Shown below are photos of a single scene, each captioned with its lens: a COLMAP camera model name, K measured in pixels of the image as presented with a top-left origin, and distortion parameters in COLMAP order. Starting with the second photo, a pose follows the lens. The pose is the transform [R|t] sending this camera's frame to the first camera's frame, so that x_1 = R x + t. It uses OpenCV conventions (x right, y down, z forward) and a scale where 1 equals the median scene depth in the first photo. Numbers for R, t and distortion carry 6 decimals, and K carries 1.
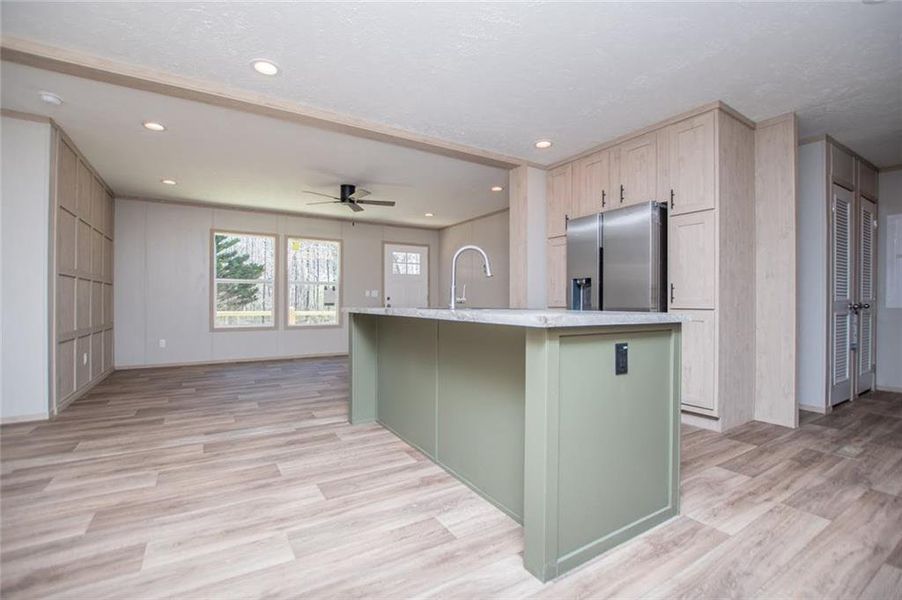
lens RADIAL K [[405.3, 0, 455.3], [0, 405.3, 301.8], [0, 0, 1]] dist [-0.024681, 0.001440]
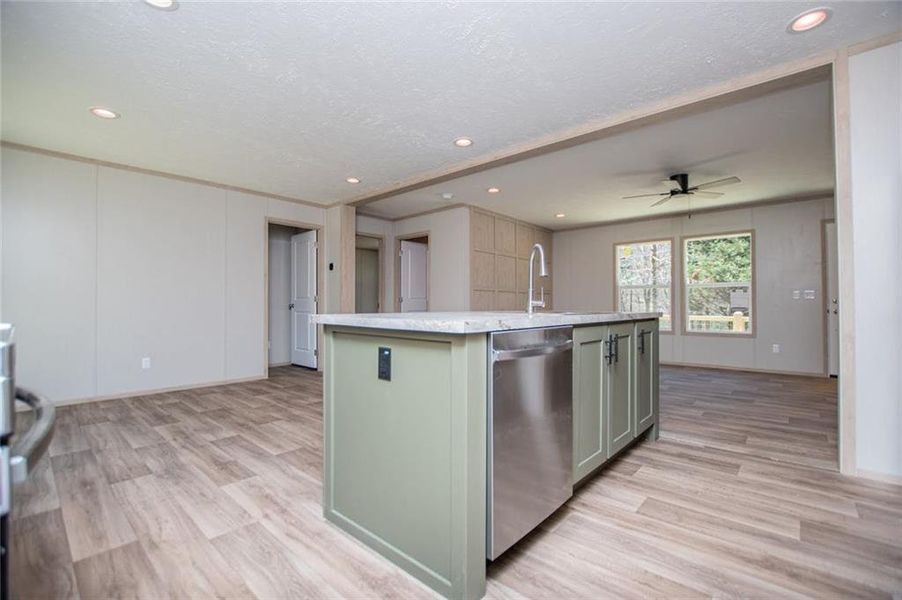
lens RADIAL K [[397.3, 0, 454.5], [0, 397.3, 308.4], [0, 0, 1]] dist [-0.020472, -0.000035]
pose [[0.279355, 0.002518, -0.960185, 0.691103], [0.001057, 0.999995, 0.002930, 0.003701], [0.960187, -0.001833, 0.279351, 0.455674]]
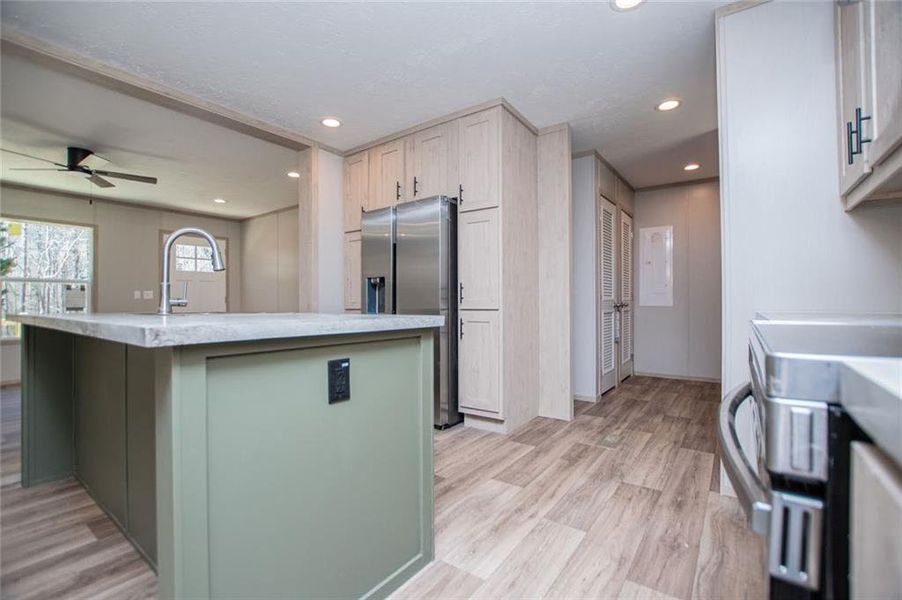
lens RADIAL K [[398.7, 0, 454.9], [0, 398.7, 301.0], [0, 0, 1]] dist [-0.021339, 0.000656]
pose [[0.927930, -0.006503, 0.372698, 0.171811], [0.008719, 0.999953, -0.004260, 0.001263], [-0.372653, 0.007202, 0.927943, 0.128350]]
